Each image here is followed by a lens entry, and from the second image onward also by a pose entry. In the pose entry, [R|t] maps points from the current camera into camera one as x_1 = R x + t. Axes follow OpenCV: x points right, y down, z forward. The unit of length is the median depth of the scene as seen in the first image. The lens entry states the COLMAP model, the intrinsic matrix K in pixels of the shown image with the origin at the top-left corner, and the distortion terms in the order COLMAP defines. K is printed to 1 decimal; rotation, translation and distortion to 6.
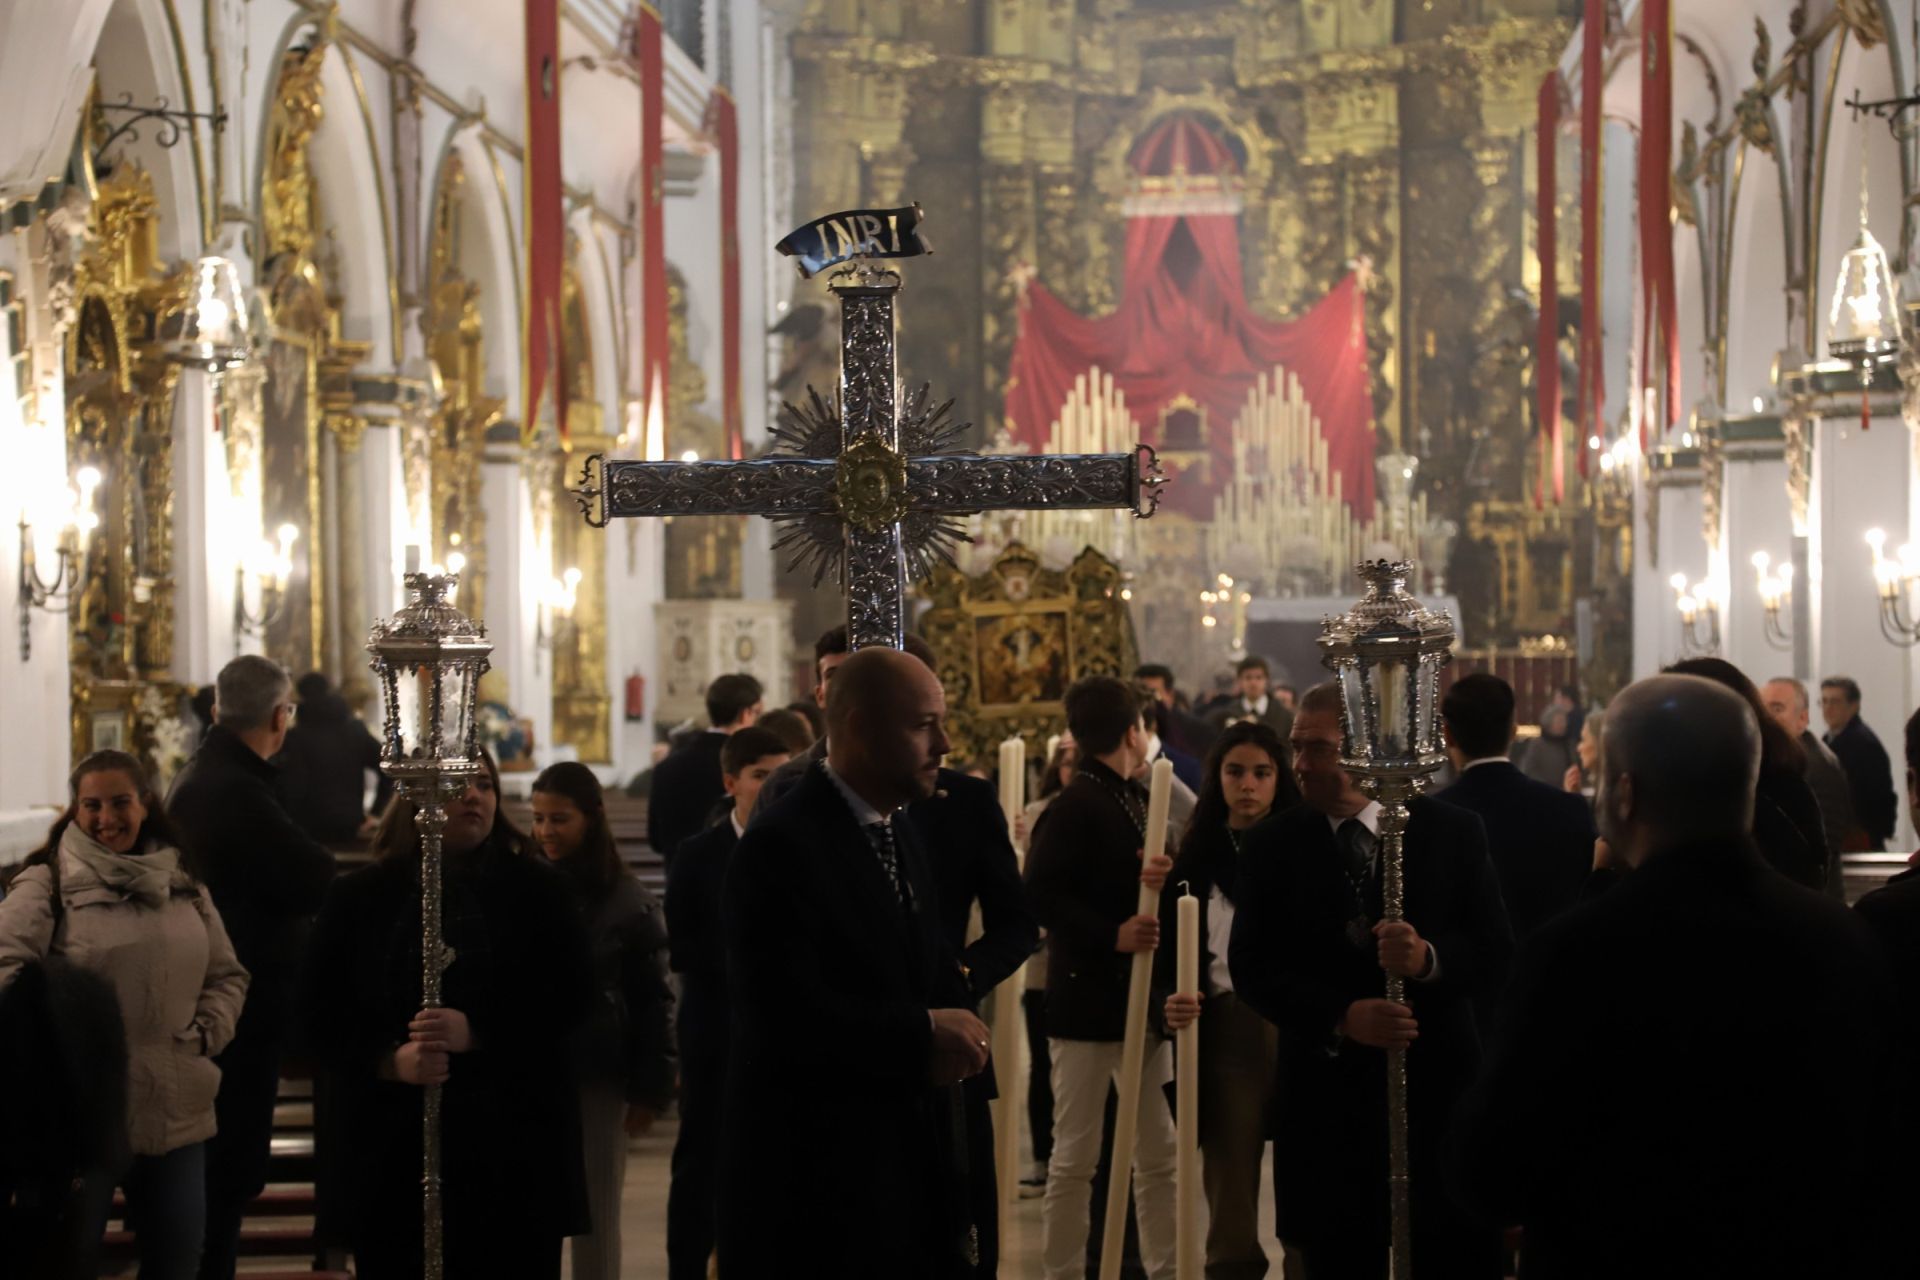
lens RADIAL K [[4016.8, 0, 949.0], [0, 4016.8, 666.5], [0, 0, 1]] dist [0.368515, 0.143371]
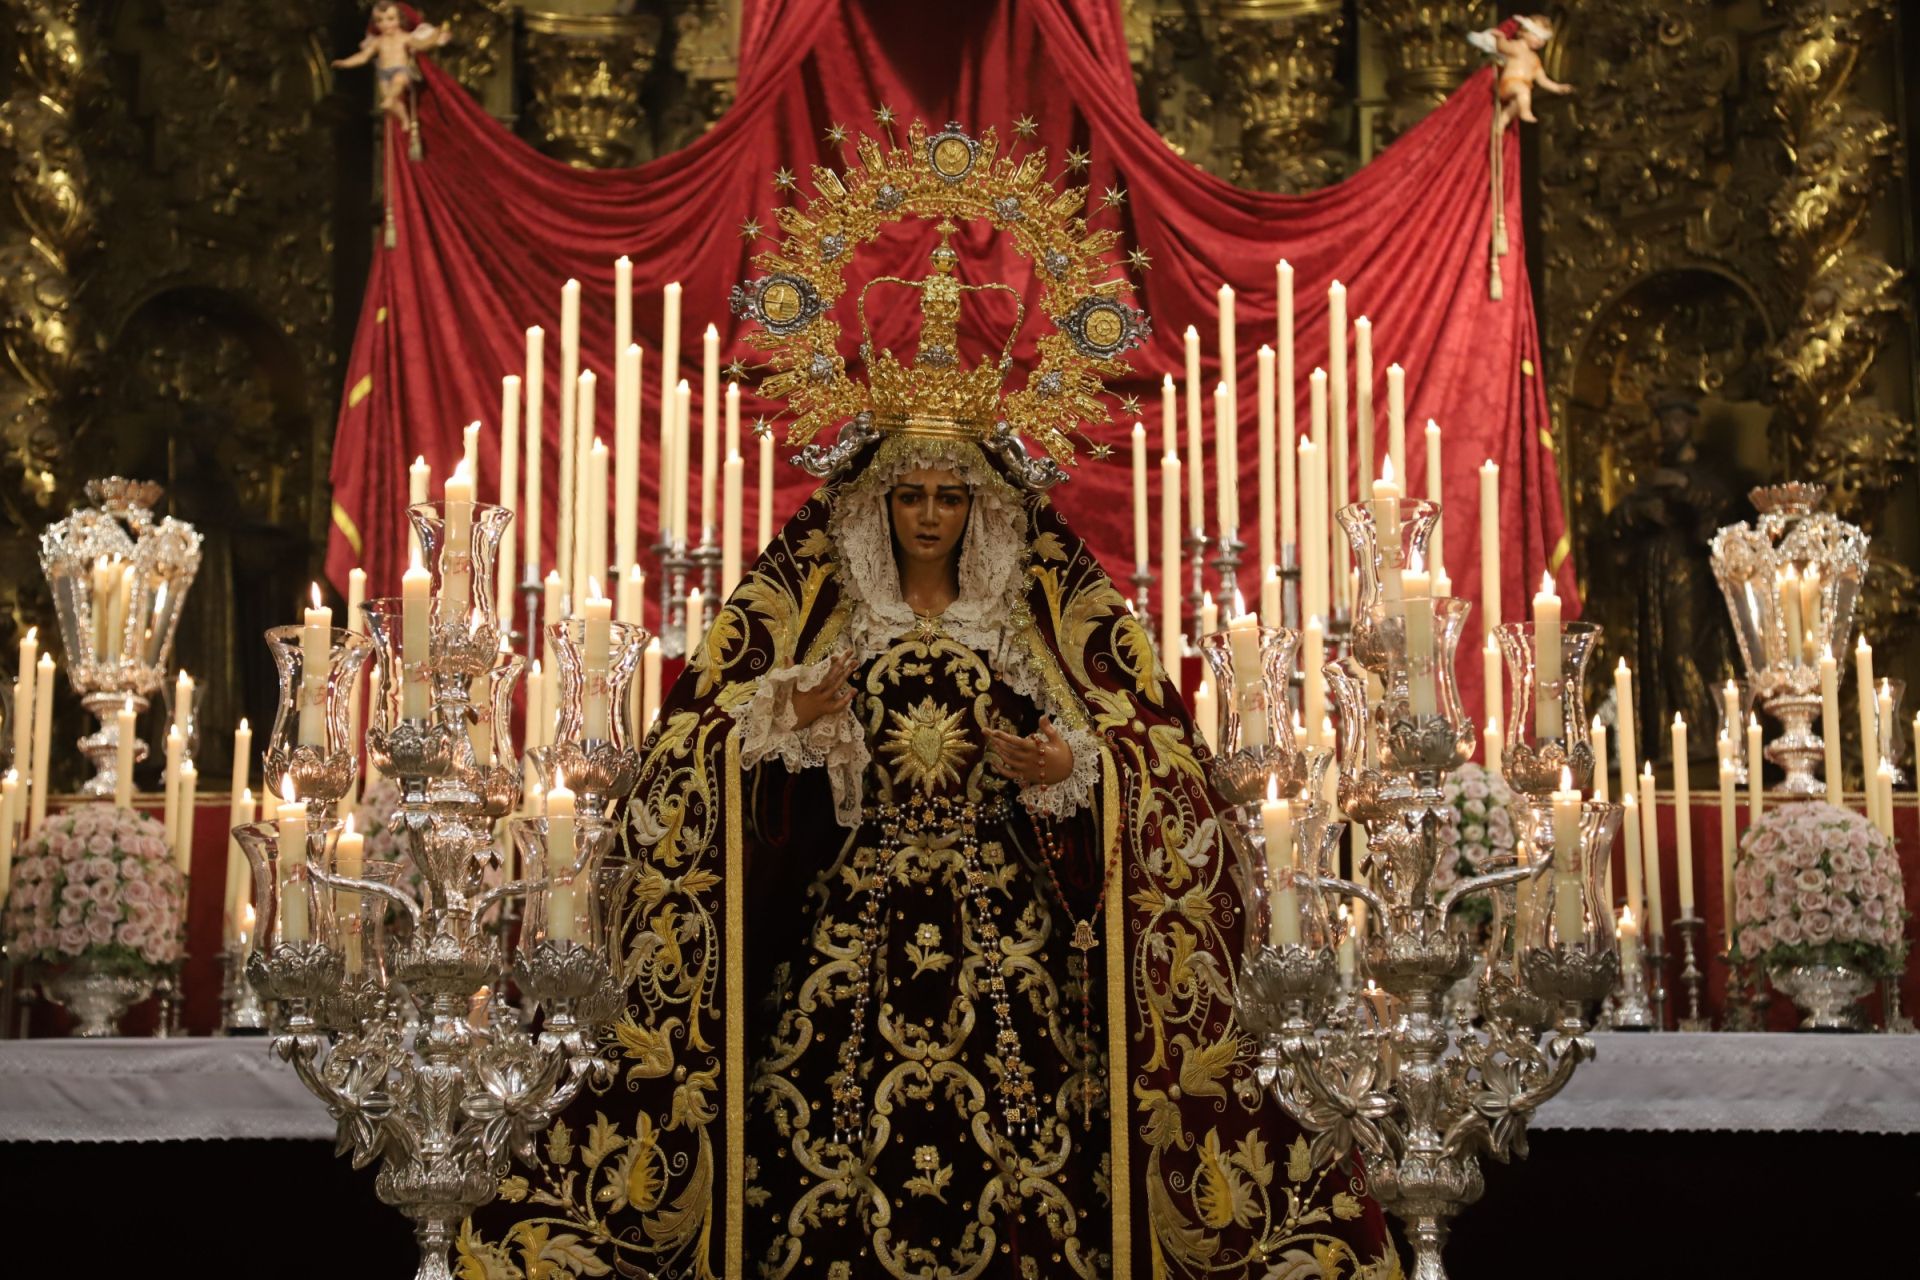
lens RADIAL K [[4016.8, 0, 949.0], [0, 4016.8, 666.5], [0, 0, 1]] dist [0.368515, 0.143371]
pose [[0.996932, 0.017659, 0.076260, 0.037873], [-0.002673, 0.981333, -0.192300, 0.006464], [-0.078232, 0.191506, 0.978369, 0.733521]]
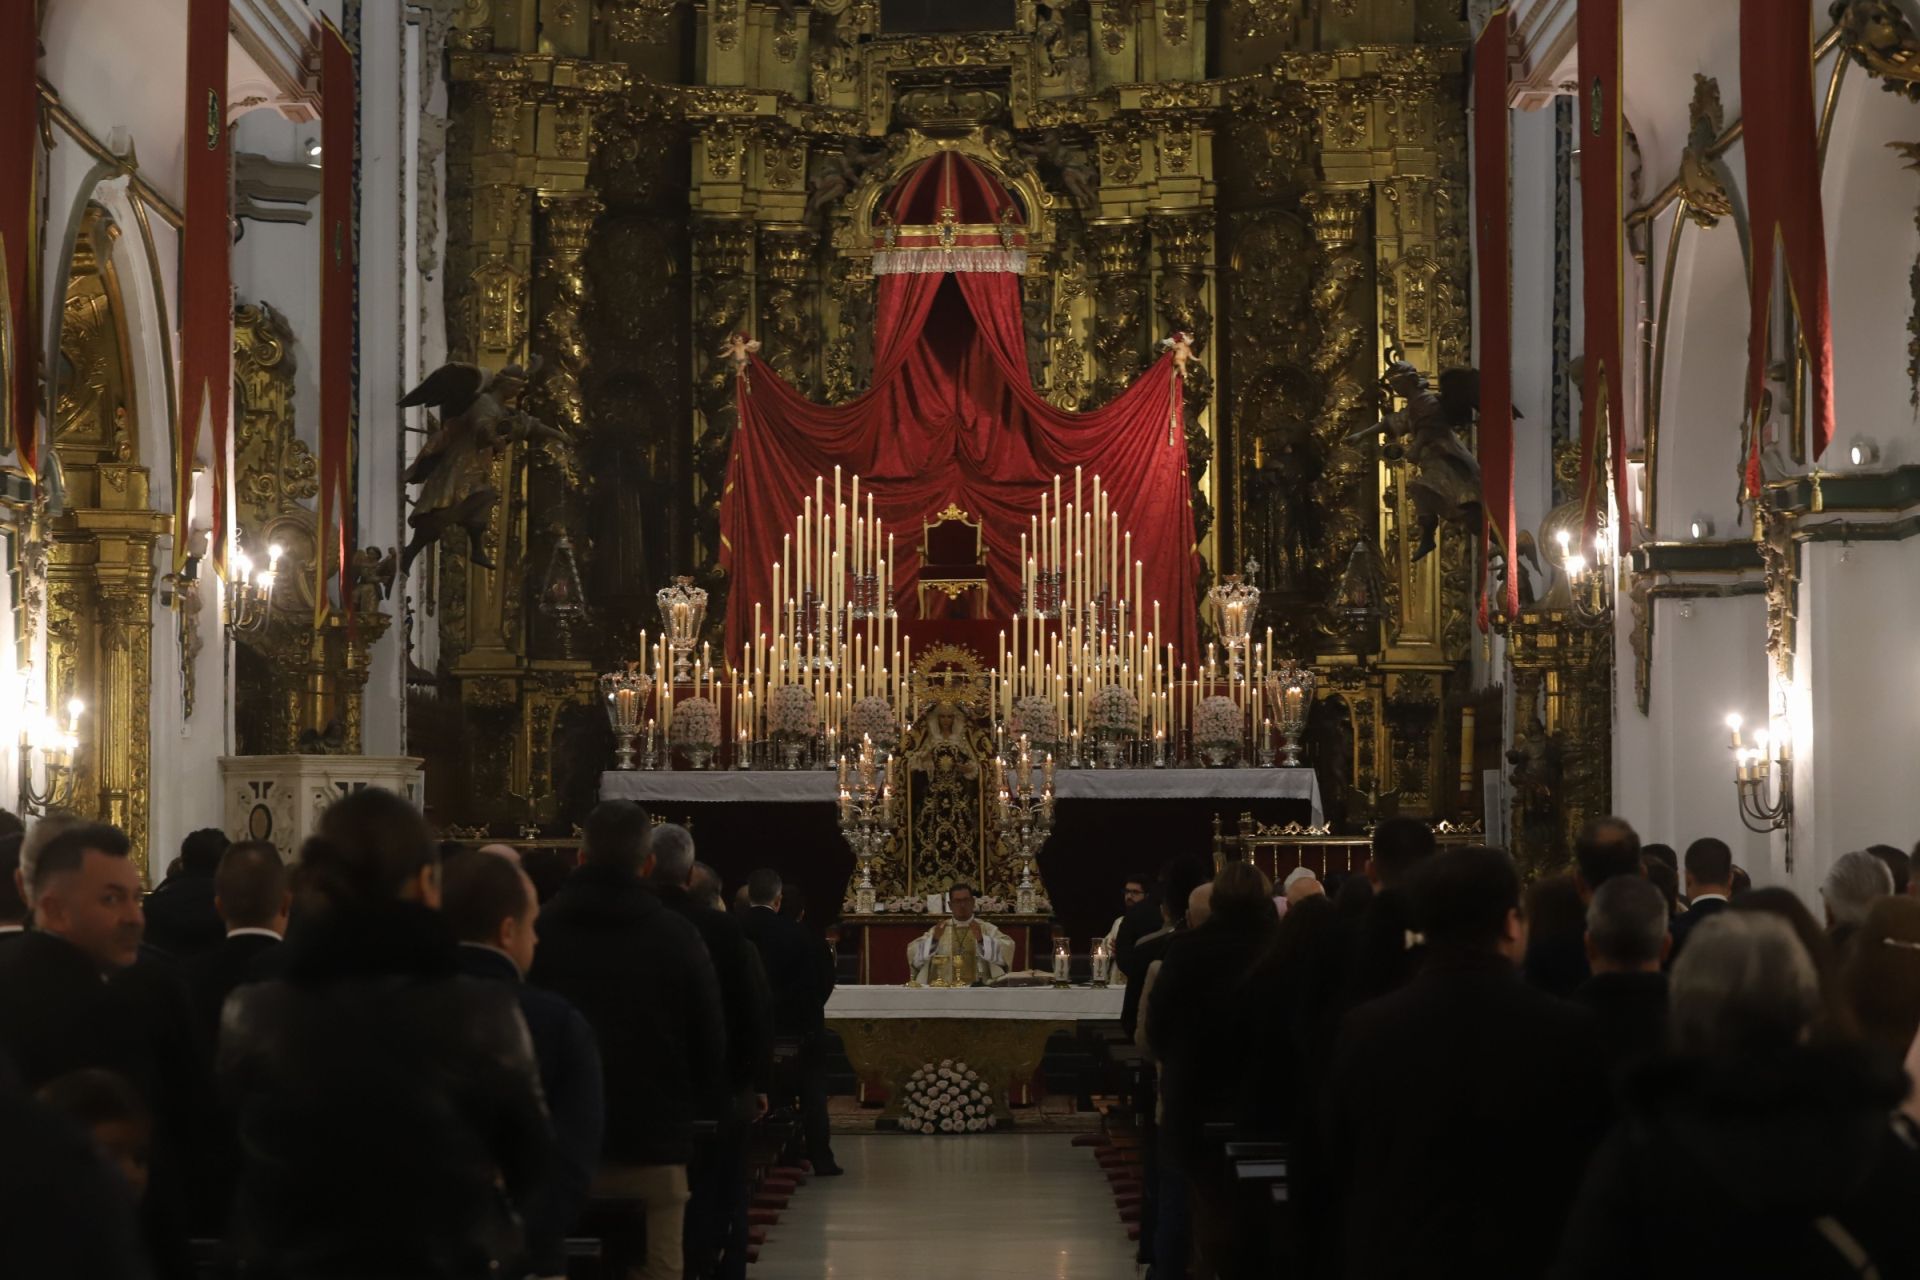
lens RADIAL K [[4385.2, 0, 960.0], [0, 4385.2, 640.0], [0, 0, 1]] dist [-0.226800, 0.041796]
pose [[0.997352, 0.006253, 0.072452, -0.000579], [-0.002339, 0.998539, -0.053980, 0.003120], [-0.072684, 0.053667, 0.995910, 0.175650]]
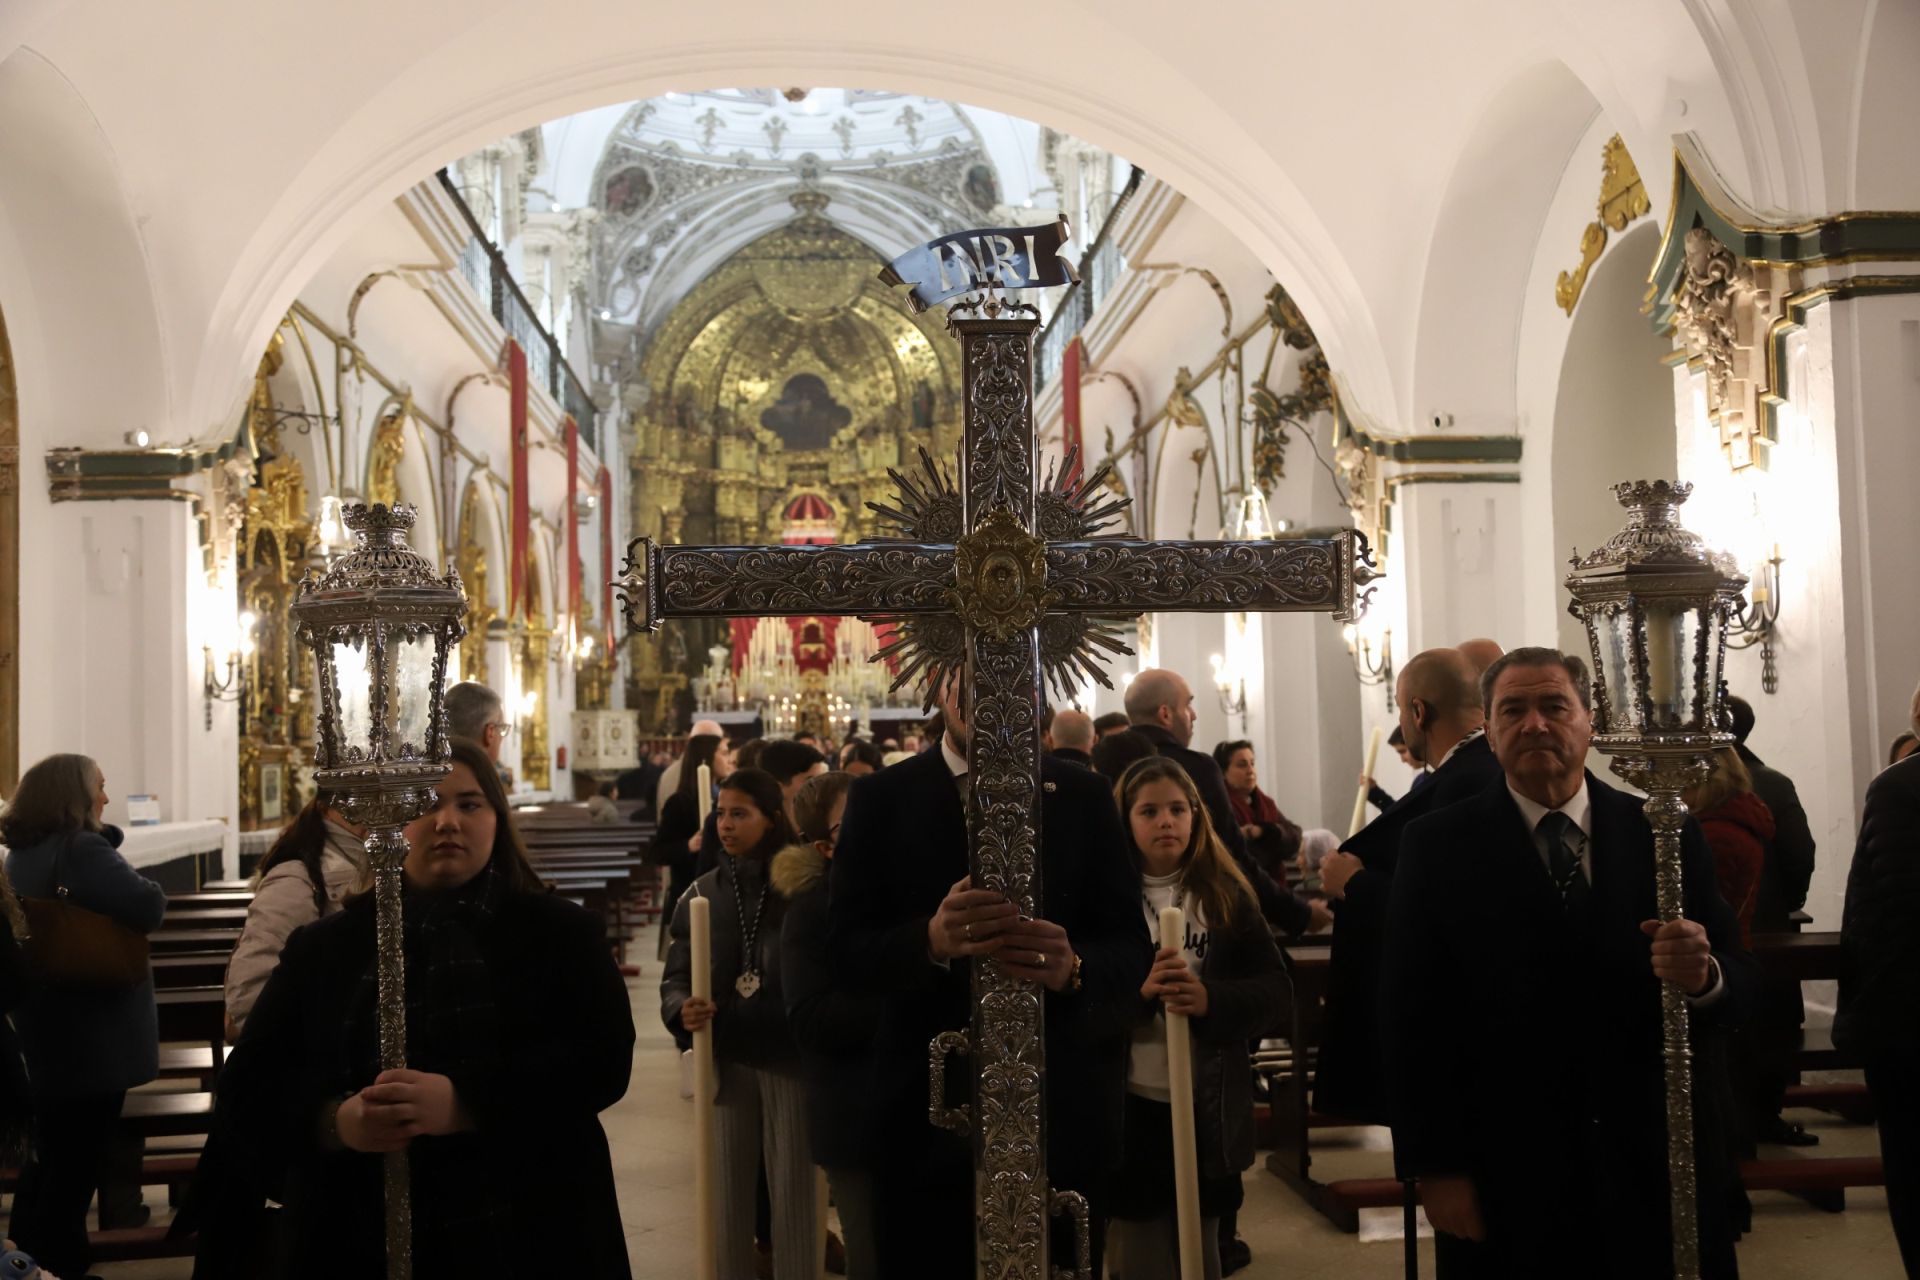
lens RADIAL K [[1669.9, 0, 890.5], [0, 1669.9, 649.1], [0, 0, 1]] dist [0.033098, 0.005300]
pose [[0.992467, -0.007324, 0.122293, -0.011011], [0.014504, 0.998215, -0.057928, 0.002948], [-0.121651, 0.059265, 0.990802, 0.093681]]
